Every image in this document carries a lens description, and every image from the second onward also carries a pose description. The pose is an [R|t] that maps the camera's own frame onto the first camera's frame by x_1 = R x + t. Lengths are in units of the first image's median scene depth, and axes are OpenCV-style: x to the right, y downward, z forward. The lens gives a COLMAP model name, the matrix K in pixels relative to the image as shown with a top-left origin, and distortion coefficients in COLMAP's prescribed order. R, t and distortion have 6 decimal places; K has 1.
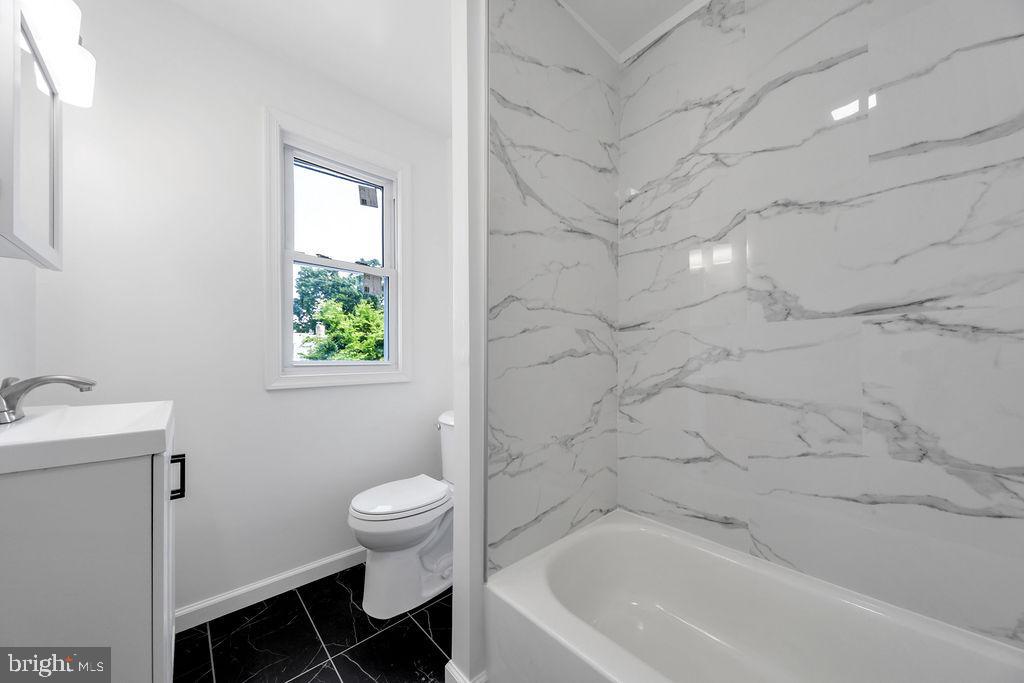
lens RADIAL K [[352.4, 0, 512.1], [0, 352.4, 358.7], [0, 0, 1]] dist [0.007094, -0.000354]
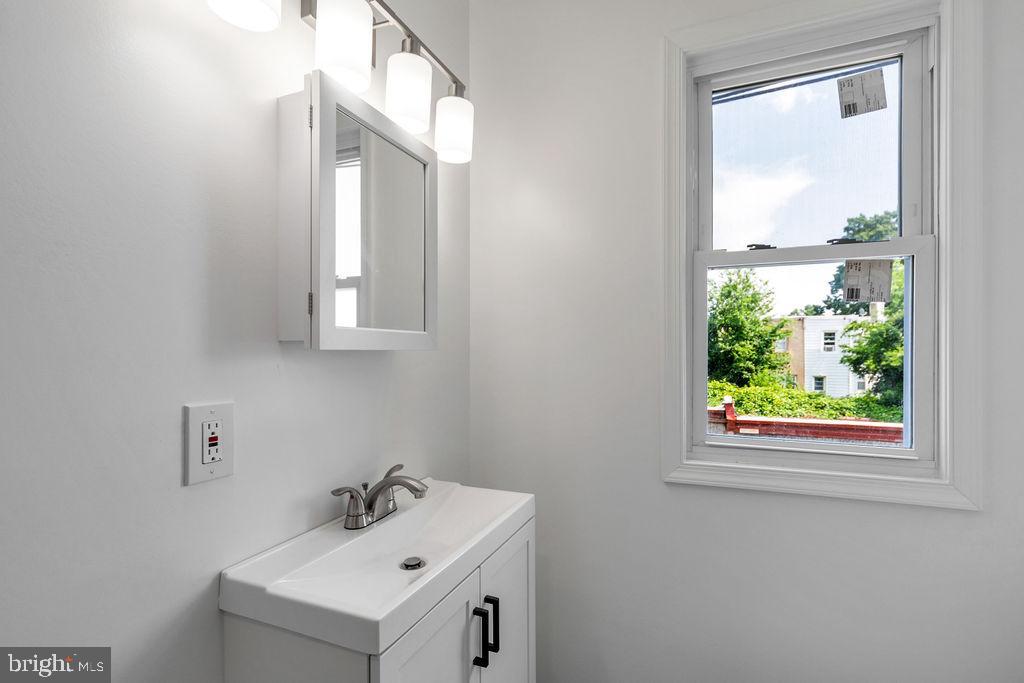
lens RADIAL K [[483.4, 0, 517.7], [0, 483.4, 349.7], [0, 0, 1]] dist [0.001178, 0.000543]
pose [[0.418158, 0.000513, -0.908374, -0.017473], [-0.001210, 0.999999, 0.000008, -0.161118], [0.908373, 0.001096, 0.418159, 0.433981]]
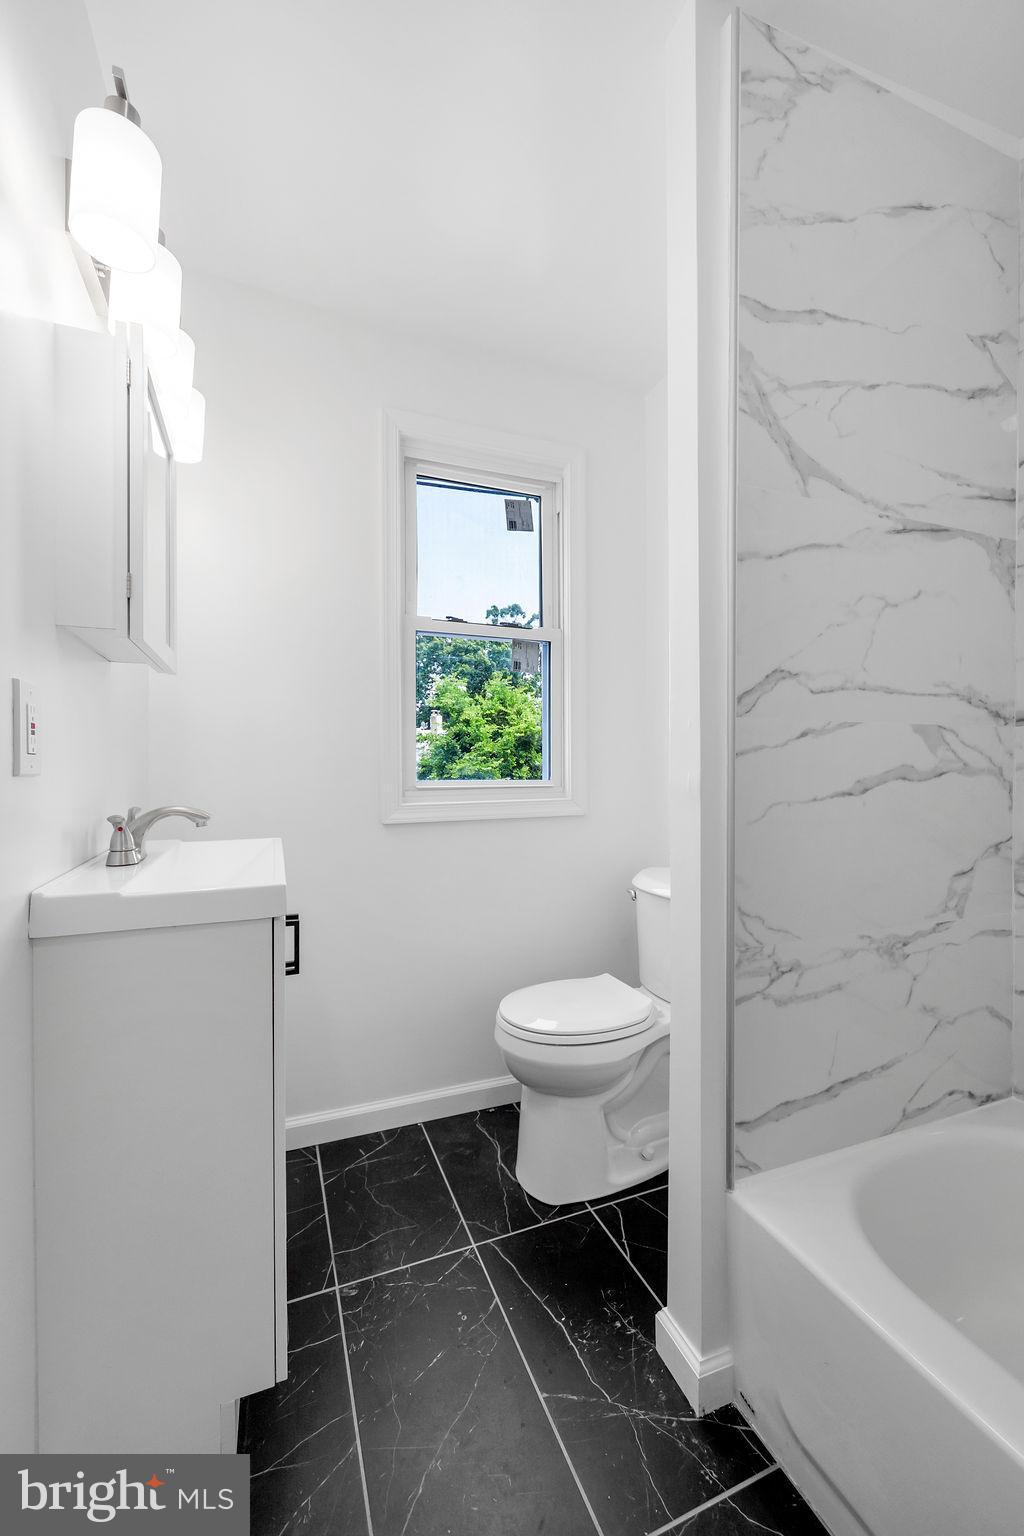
lens RADIAL K [[613.9, 0, 519.3], [0, 613.9, 769.1], [0, 0, 1]] dist [0.004619, -0.000042]
pose [[0.935154, 0.000937, -0.354240, -0.032559], [0.000700, 0.999990, 0.004494, -0.024740], [0.354240, -0.004451, 0.935144, -0.015430]]
